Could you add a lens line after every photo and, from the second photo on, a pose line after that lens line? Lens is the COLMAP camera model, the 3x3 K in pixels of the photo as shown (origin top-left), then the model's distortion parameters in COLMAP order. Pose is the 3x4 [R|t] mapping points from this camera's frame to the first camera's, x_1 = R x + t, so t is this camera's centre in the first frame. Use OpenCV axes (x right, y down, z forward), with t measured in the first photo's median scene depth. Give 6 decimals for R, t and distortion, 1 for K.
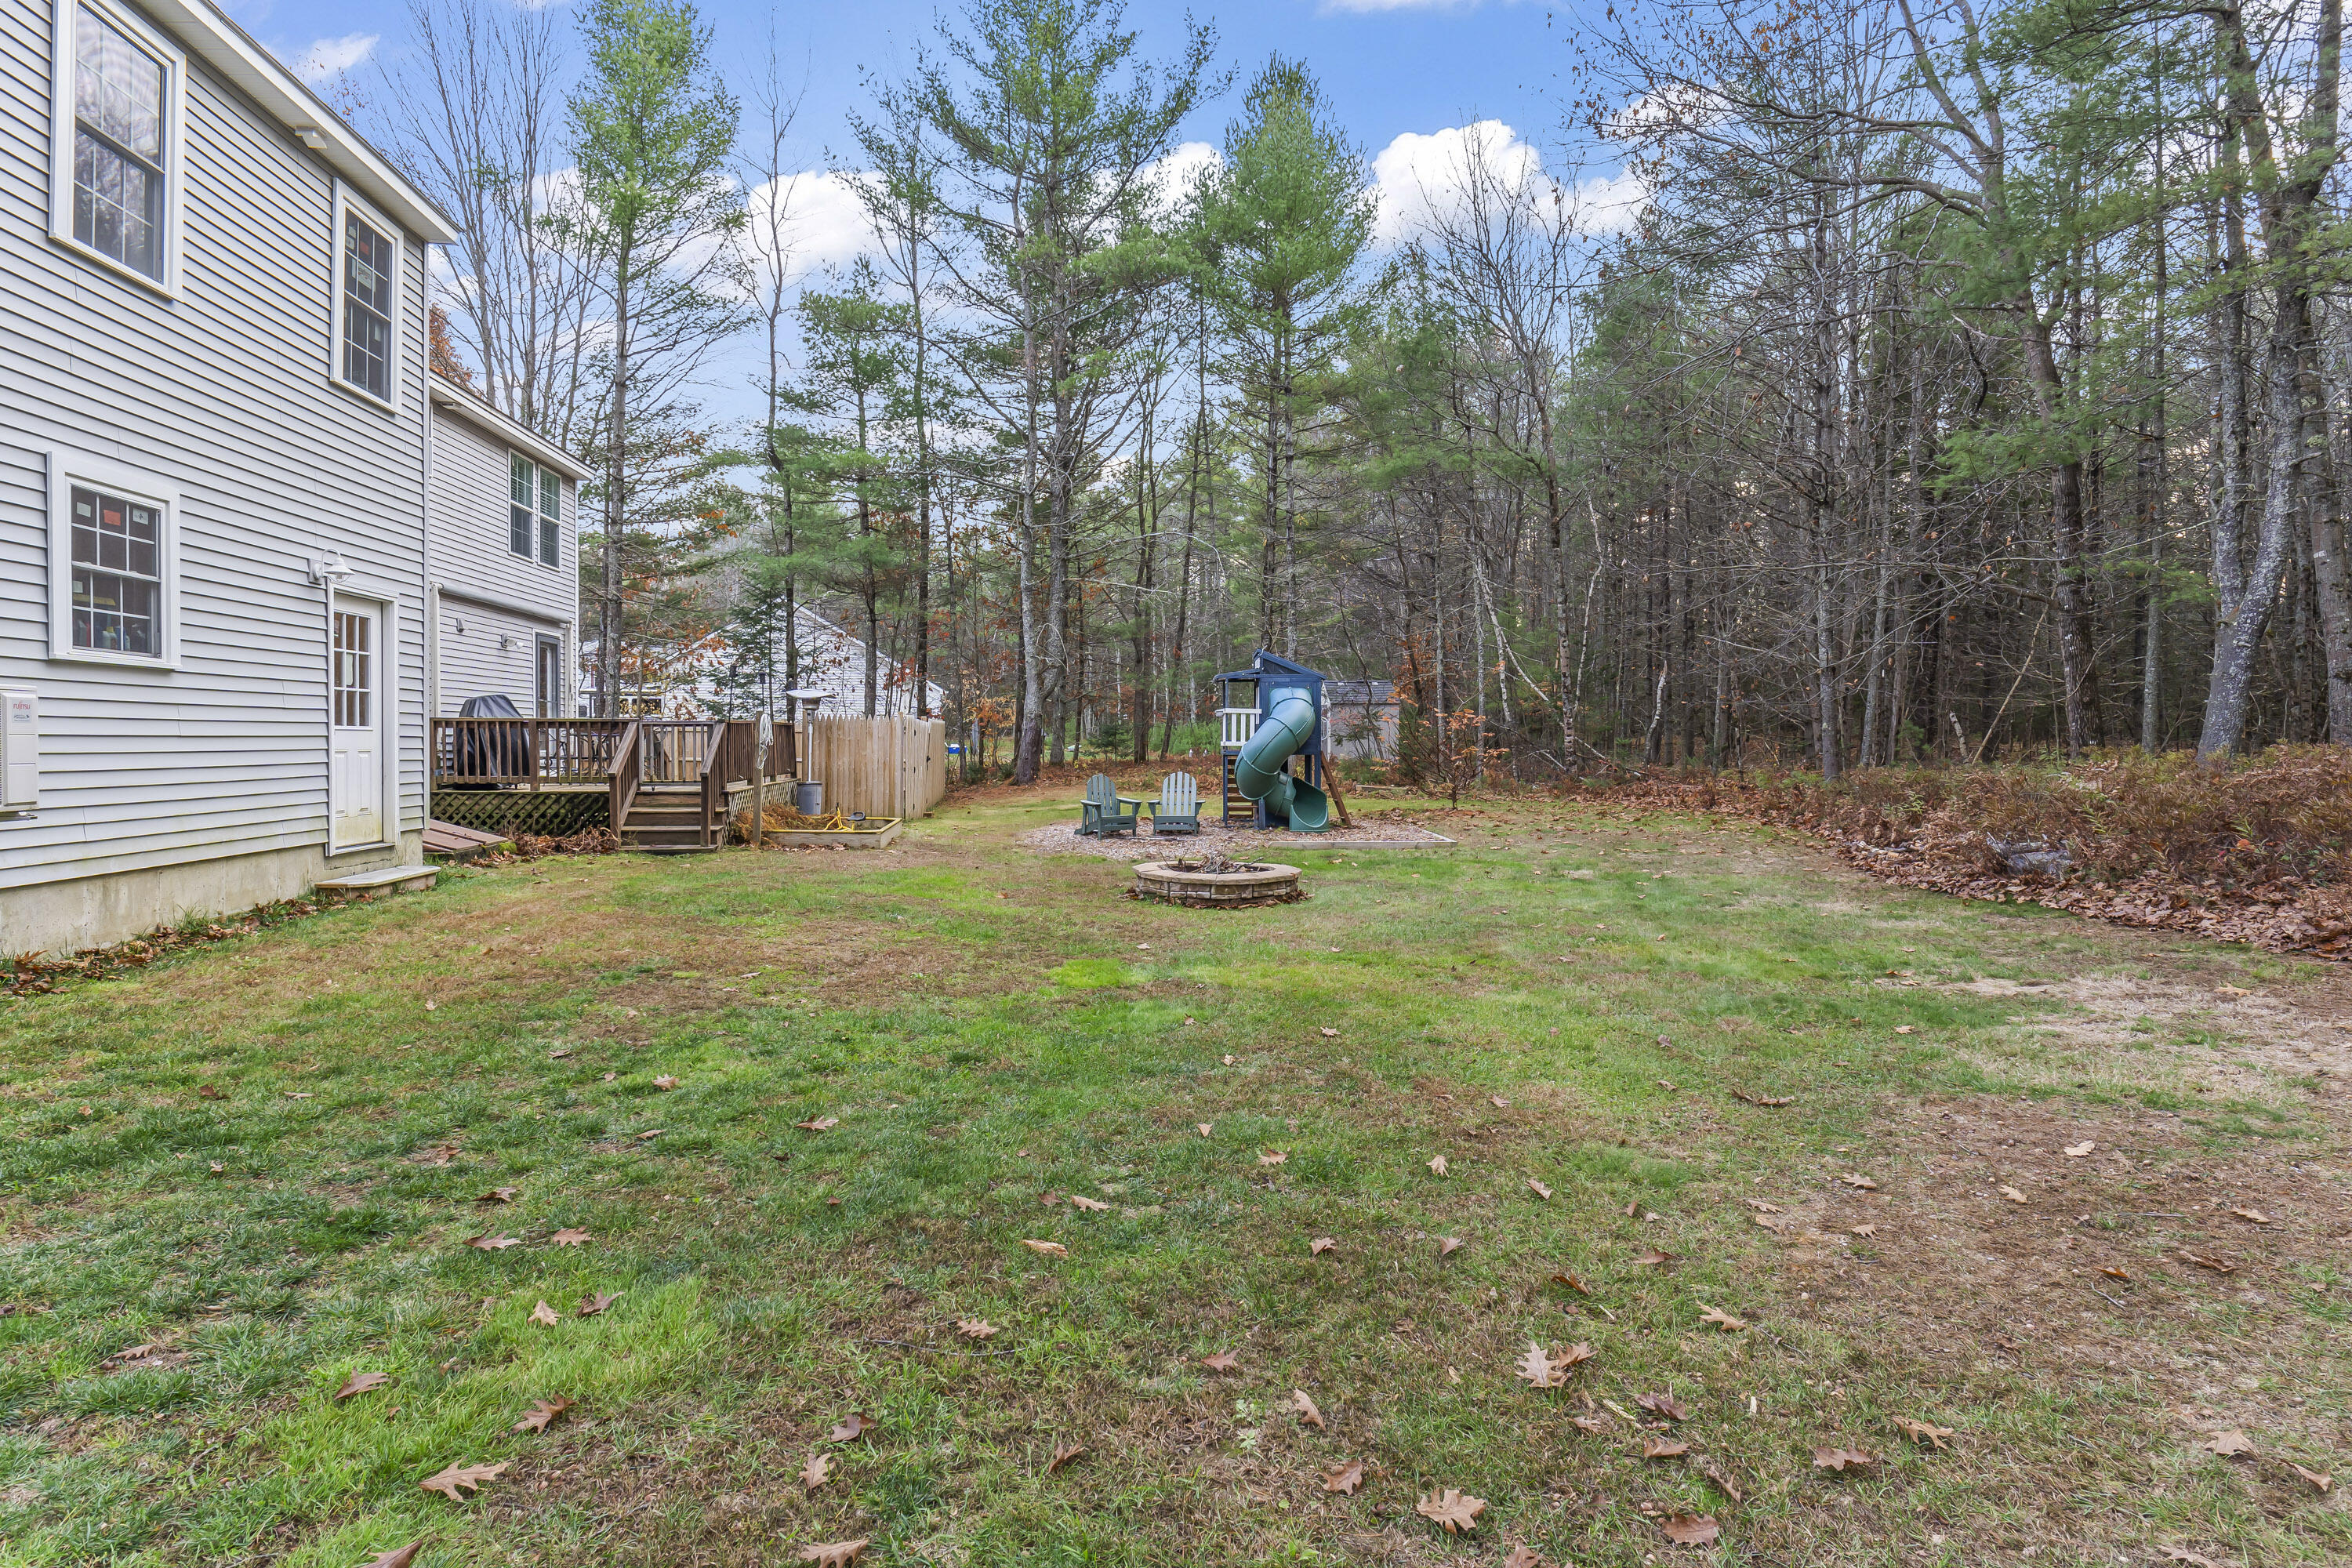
lens RADIAL K [[1280.8, 0, 1171.0], [0, 1280.8, 761.0], [0, 0, 1]] dist [0.000267, 0.000236]
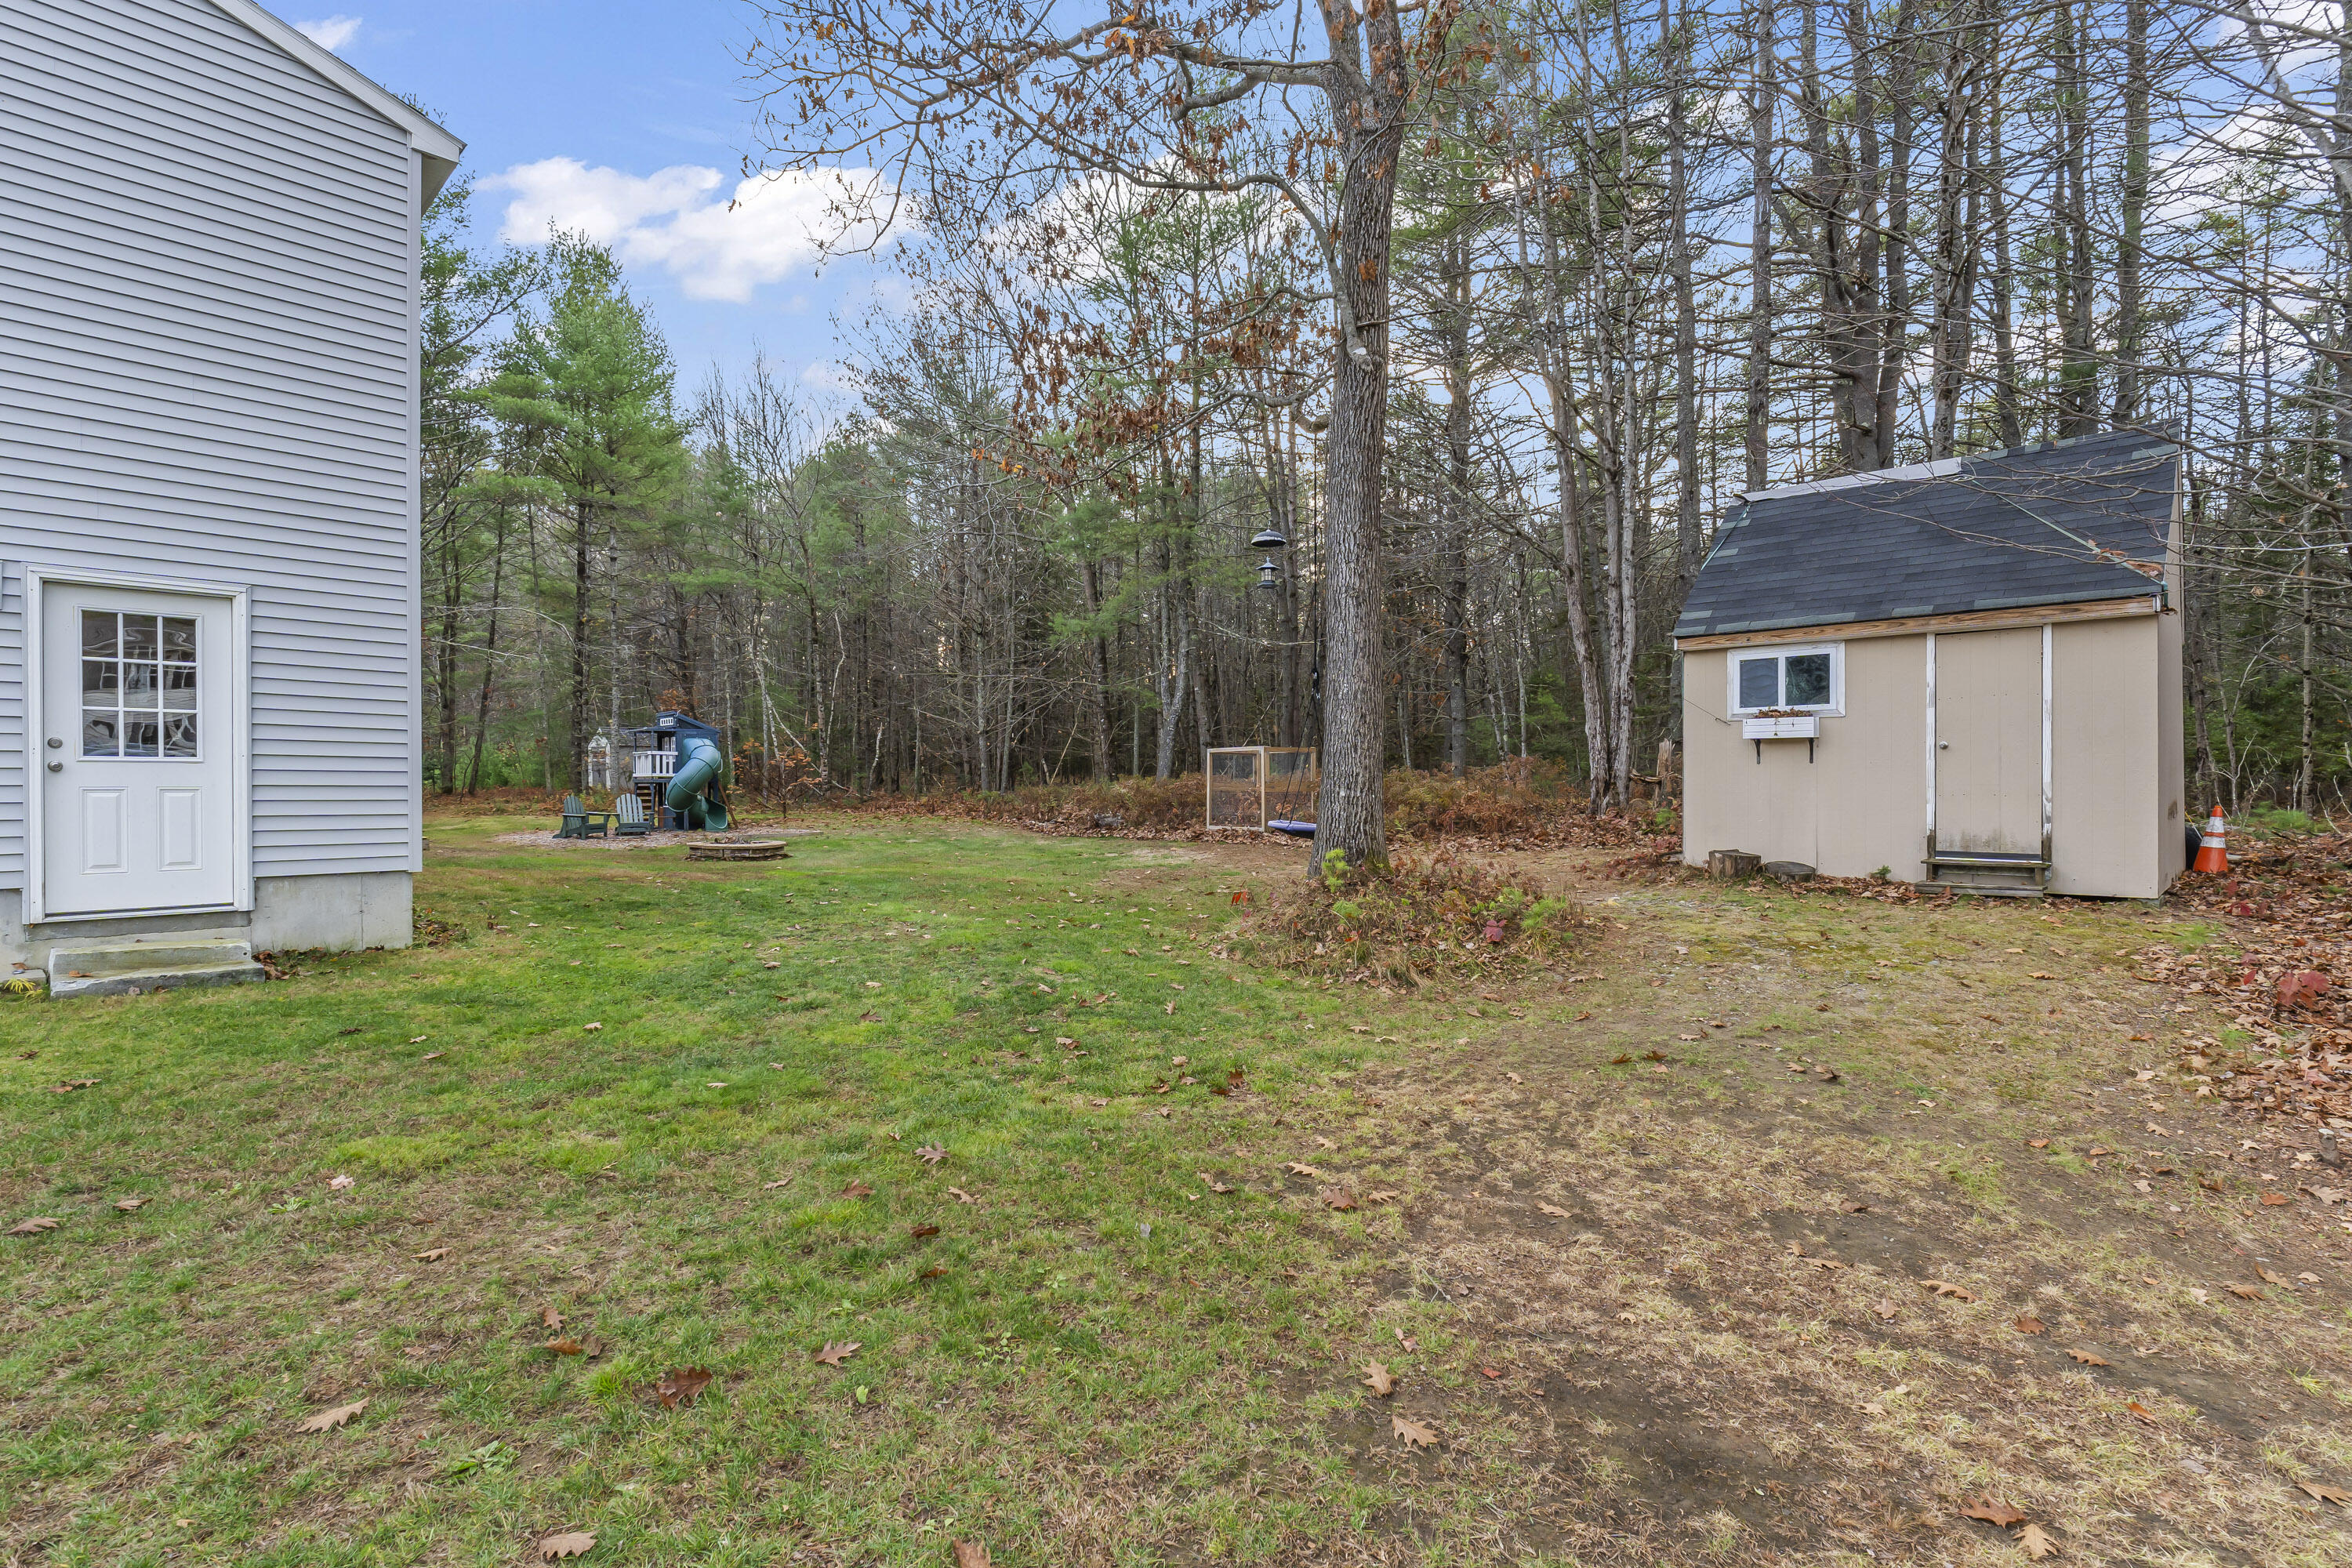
lens RADIAL K [[1135.9, 0, 1176.0], [0, 1135.9, 784.0], [0, 0, 1]] dist [-0.000807, -0.000150]
pose [[0.759756, -0.005425, 0.650185, -0.382033], [0.013266, 0.999886, -0.007160, 0.015518], [-0.650073, 0.014065, 0.759742, -0.436758]]
